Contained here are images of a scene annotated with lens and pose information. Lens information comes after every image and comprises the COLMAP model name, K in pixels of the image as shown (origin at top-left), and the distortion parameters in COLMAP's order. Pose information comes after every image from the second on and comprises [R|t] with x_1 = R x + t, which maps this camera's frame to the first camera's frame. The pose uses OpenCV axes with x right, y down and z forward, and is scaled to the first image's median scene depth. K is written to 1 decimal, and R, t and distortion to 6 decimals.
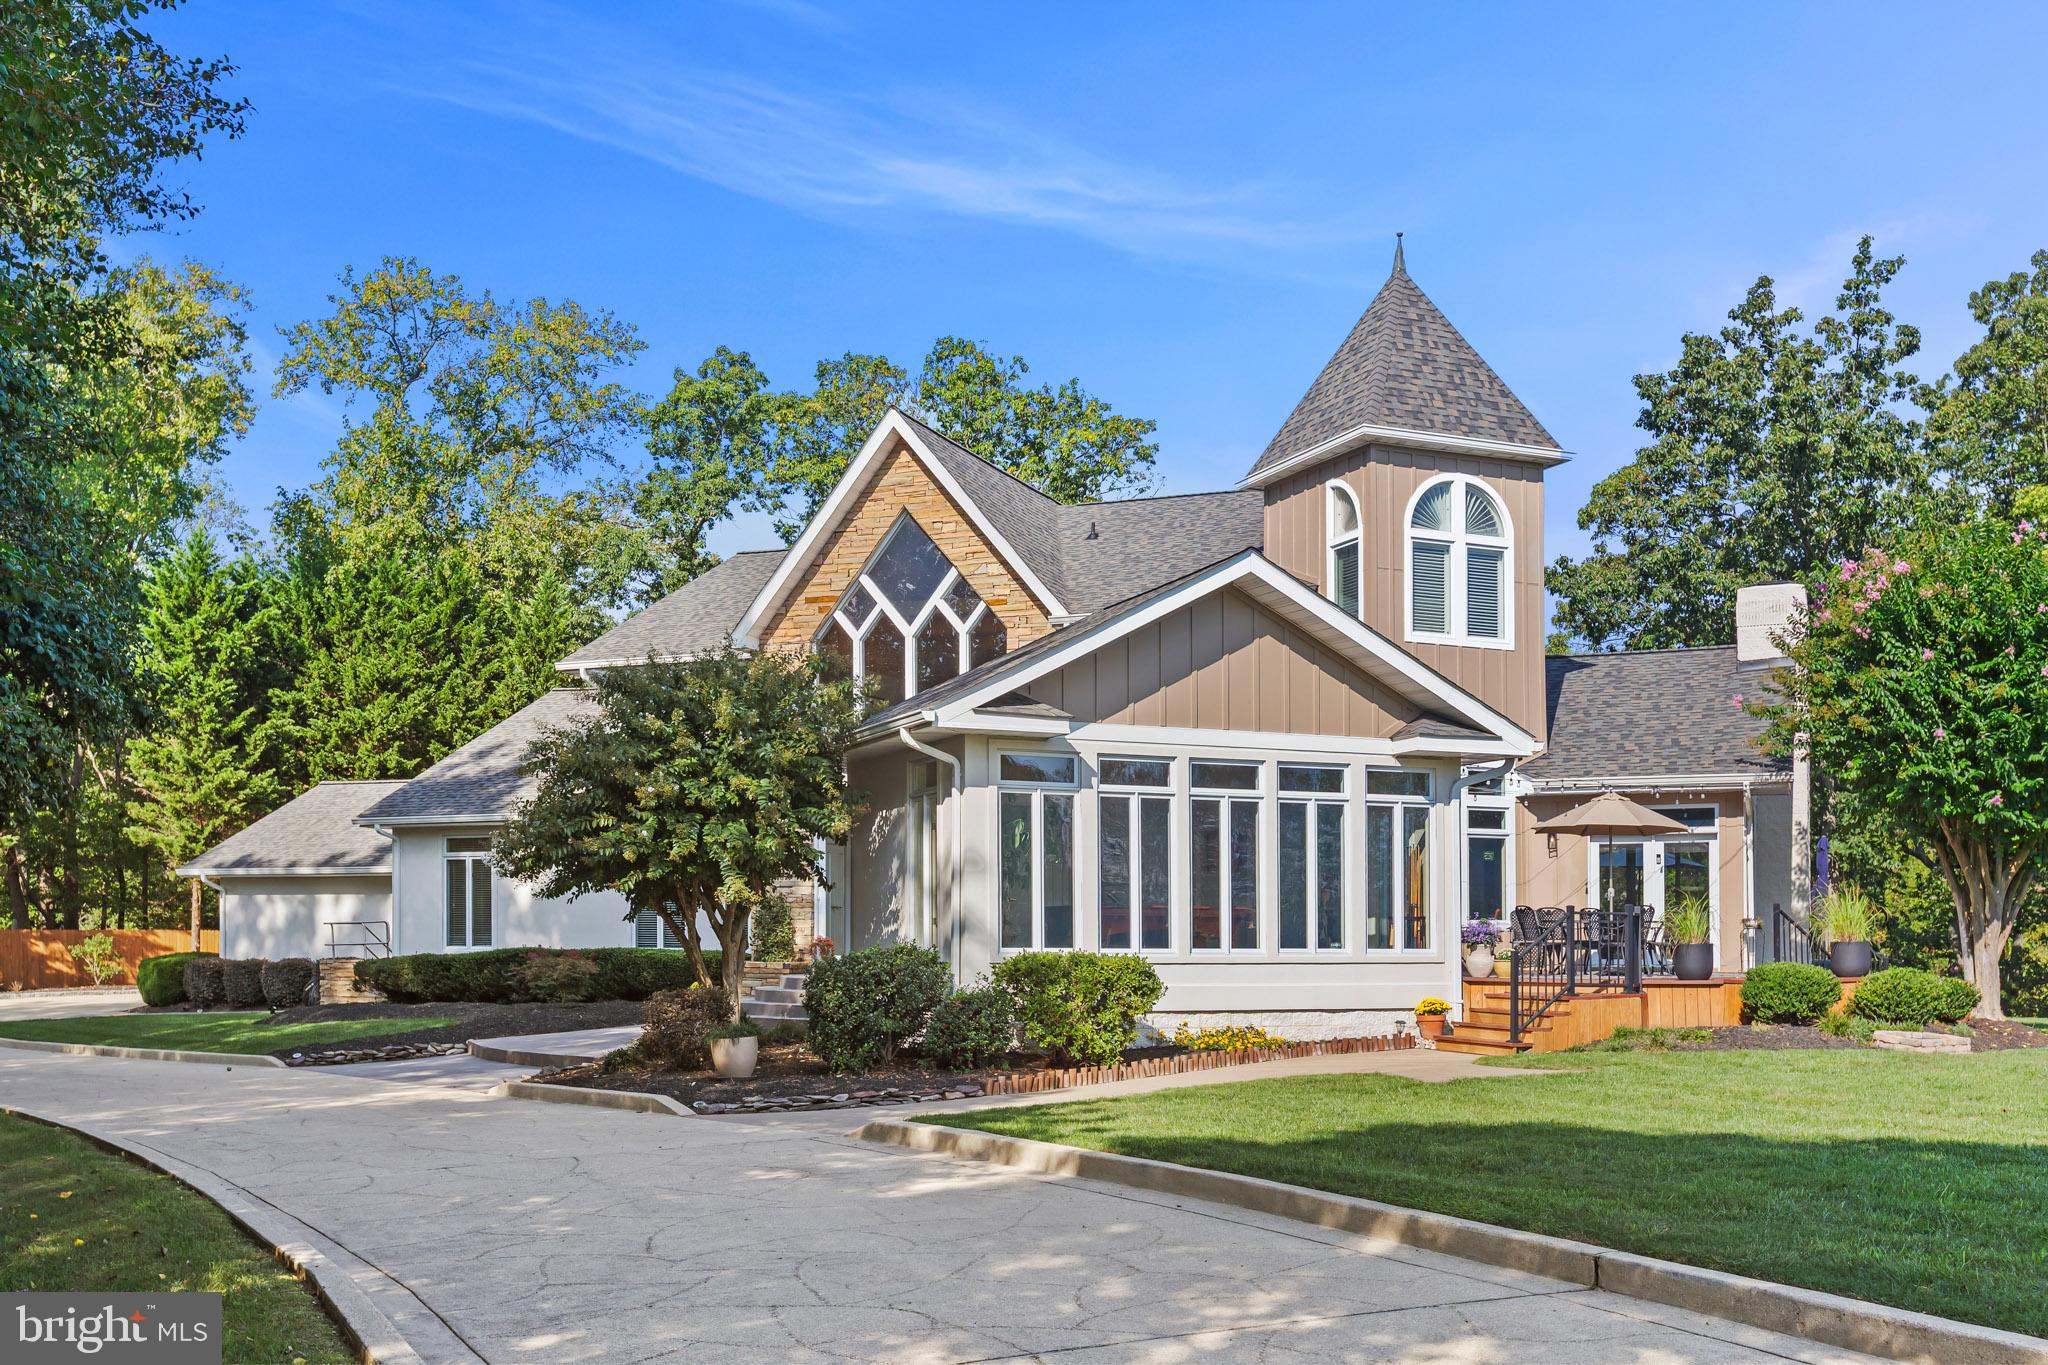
lens RADIAL K [[1893.7, 0, 1022.2], [0, 1893.7, 561.5], [0, 0, 1]] dist [-0.004056, 0.006711]
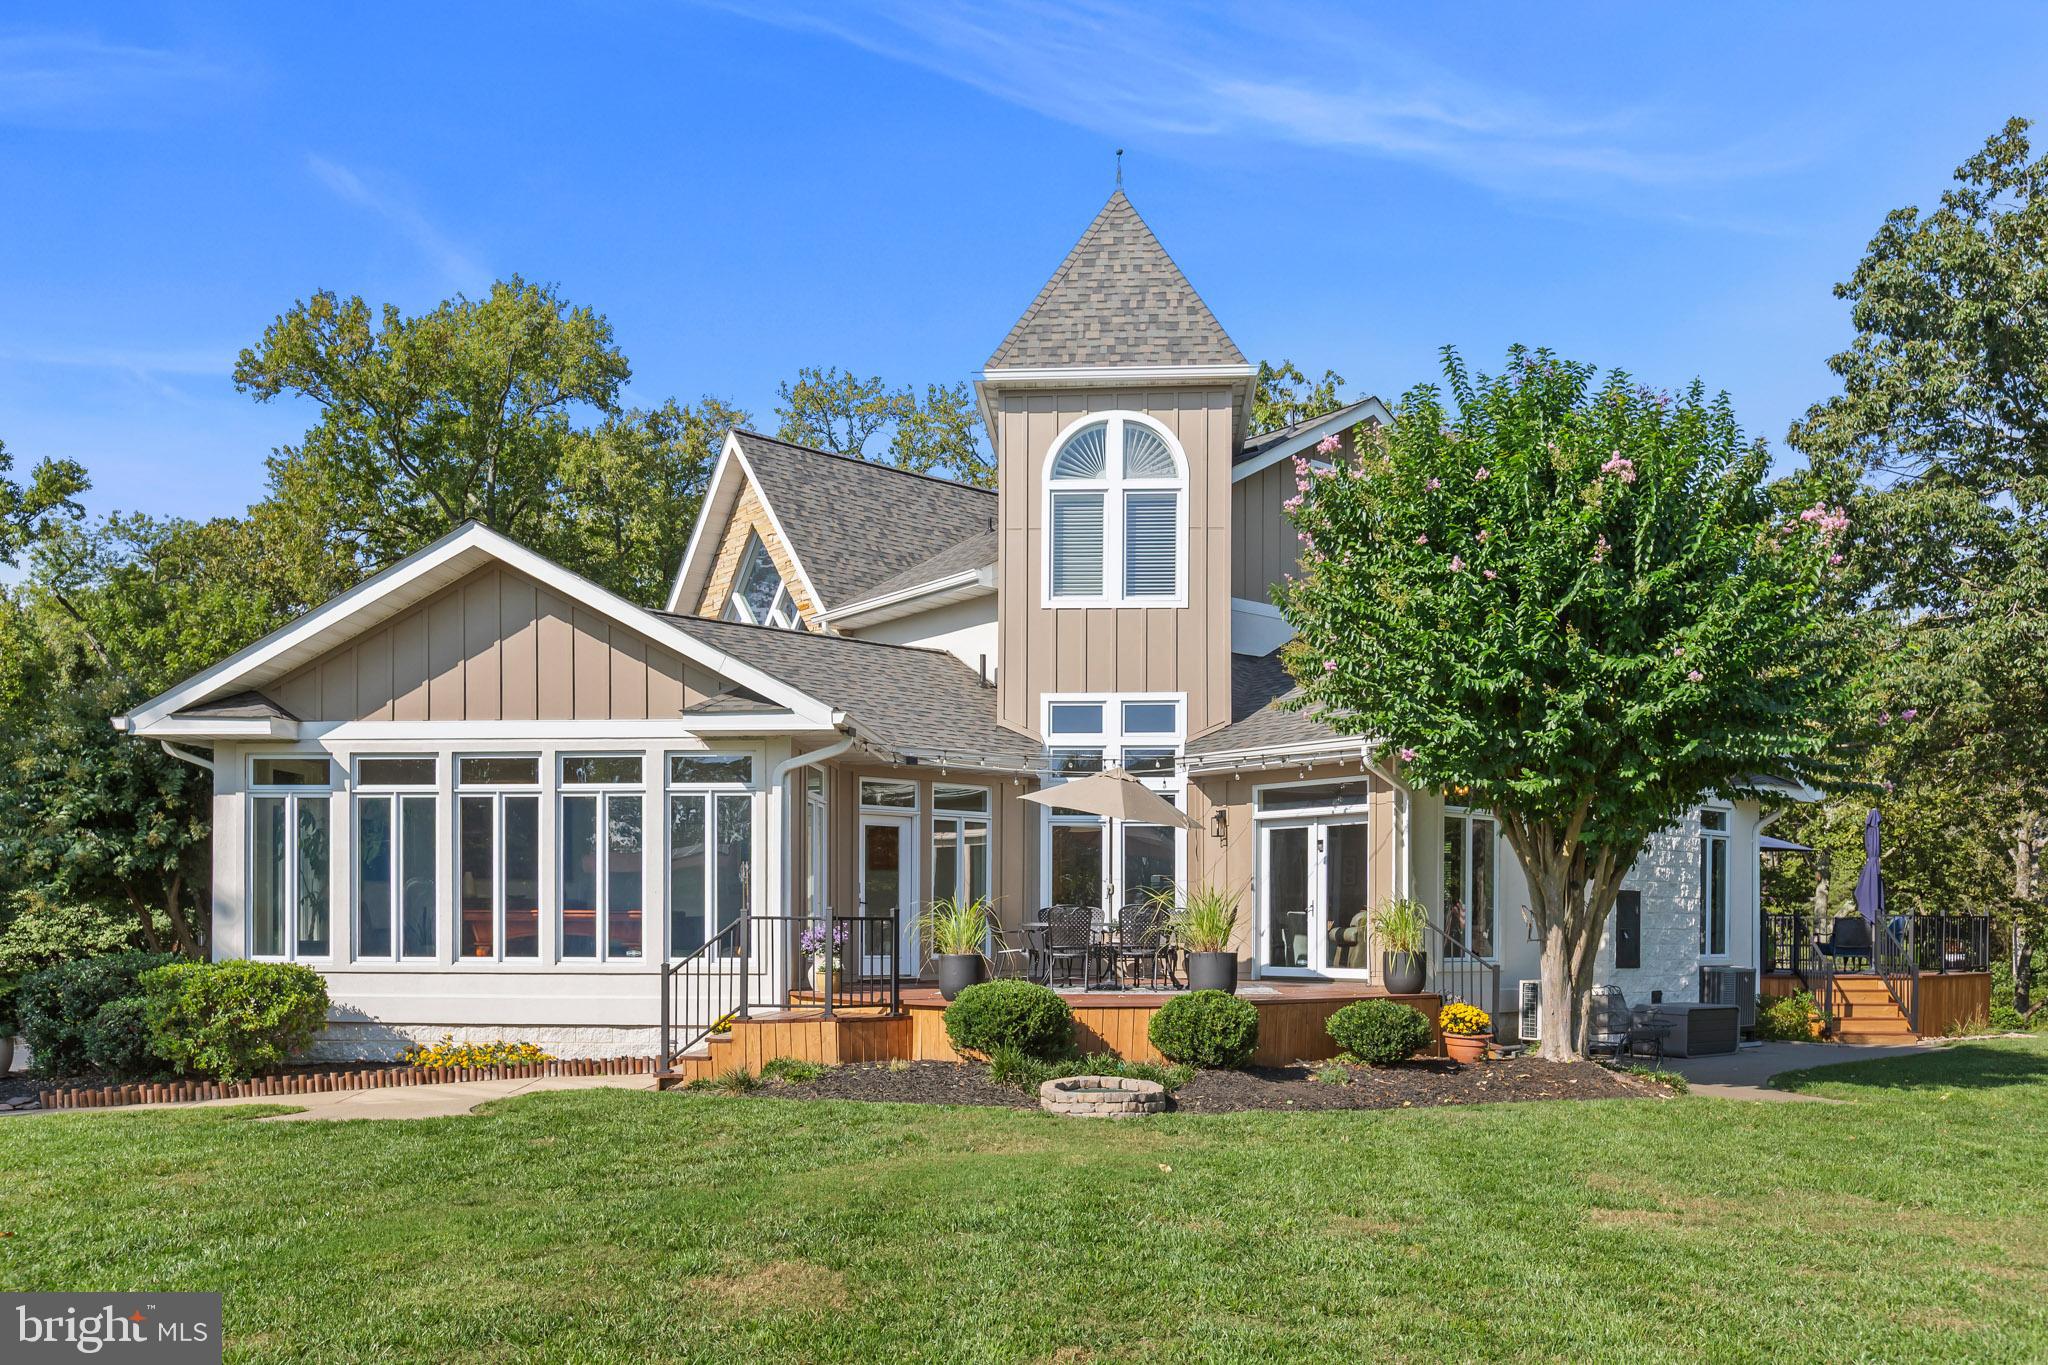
lens RADIAL K [[1596.9, 0, 1024.0], [0, 1596.9, 682.5], [0, 0, 1]] dist [0.007466, -0.003640]
pose [[0.889273, -0.069543, -0.452058, 0.517073], [0.089721, 0.995694, 0.023321, 0.056994], [0.448490, -0.061298, 0.891683, 0.320858]]
